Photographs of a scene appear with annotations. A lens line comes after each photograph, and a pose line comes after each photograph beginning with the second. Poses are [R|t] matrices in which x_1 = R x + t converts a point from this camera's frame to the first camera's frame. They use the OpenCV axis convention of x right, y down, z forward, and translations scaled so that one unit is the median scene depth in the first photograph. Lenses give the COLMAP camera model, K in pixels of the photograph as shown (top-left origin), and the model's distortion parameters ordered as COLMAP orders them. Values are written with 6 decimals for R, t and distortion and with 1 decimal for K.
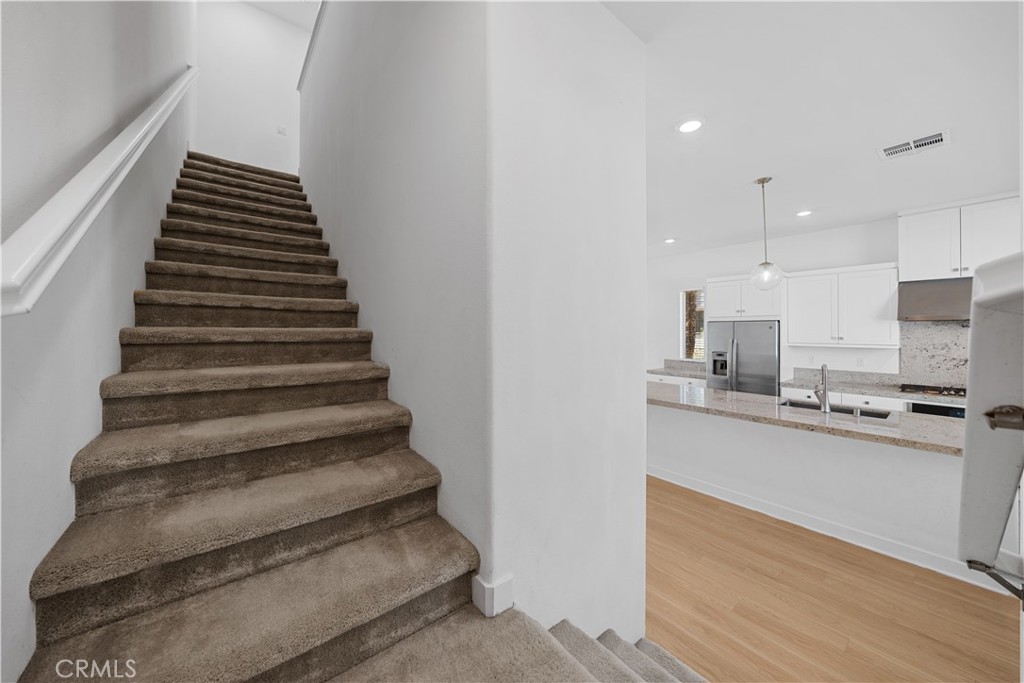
lens RADIAL K [[355.3, 0, 510.2], [0, 355.3, 330.7], [0, 0, 1]] dist [-0.007307, -0.000013]
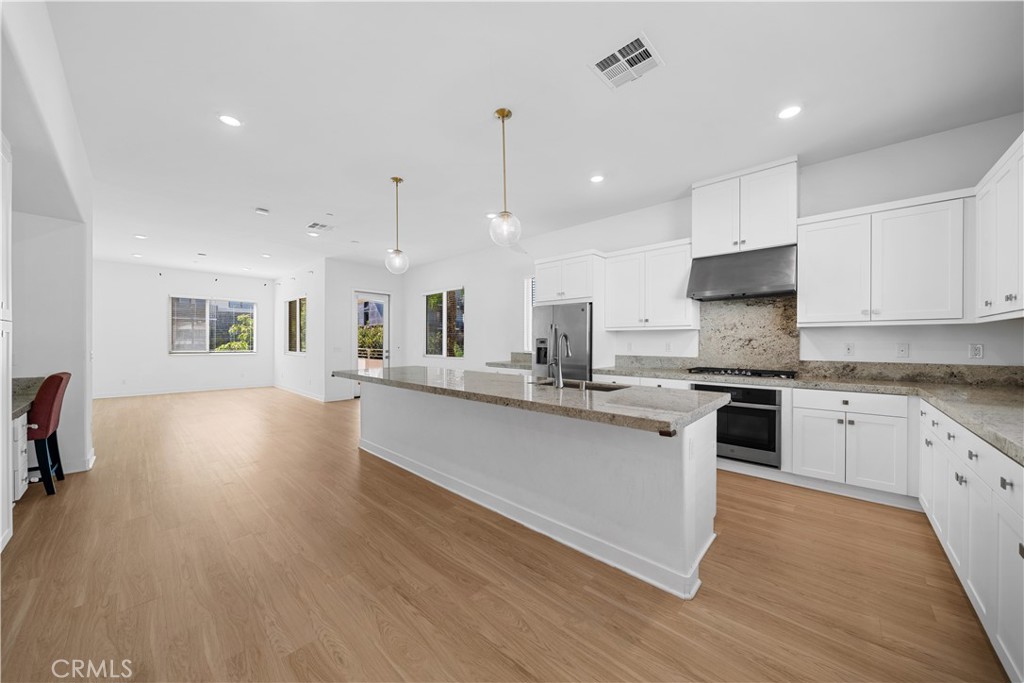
lens RADIAL K [[354.5, 0, 510.4], [0, 354.5, 344.1], [0, 0, 1]] dist [-0.009021, -0.000112]
pose [[0.989168, 0.005645, 0.146678, 0.474629], [-0.006209, 0.999975, 0.003388, 0.089975], [-0.146655, -0.004262, 0.989179, 0.129163]]
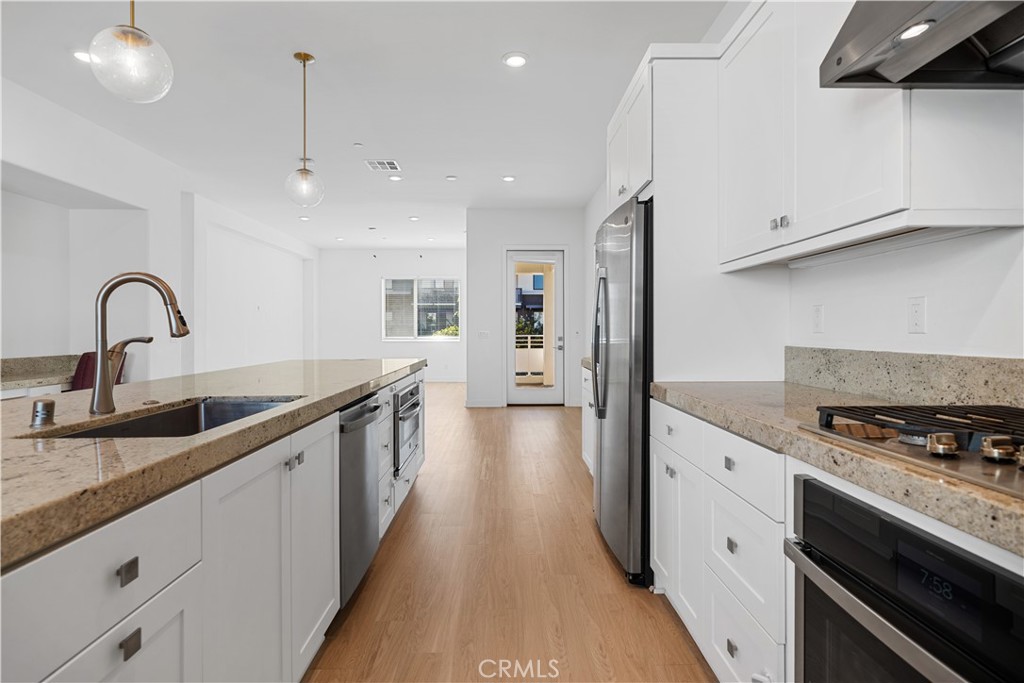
lens RADIAL K [[517.3, 0, 513.6], [0, 517.3, 331.6], [0, 0, 1]] dist [0.001109, 0.000180]
pose [[0.796380, 0.003073, -0.604789, 1.090691], [-0.001091, 0.999993, 0.003644, 0.110315], [0.604795, -0.002243, 0.796378, 0.612233]]
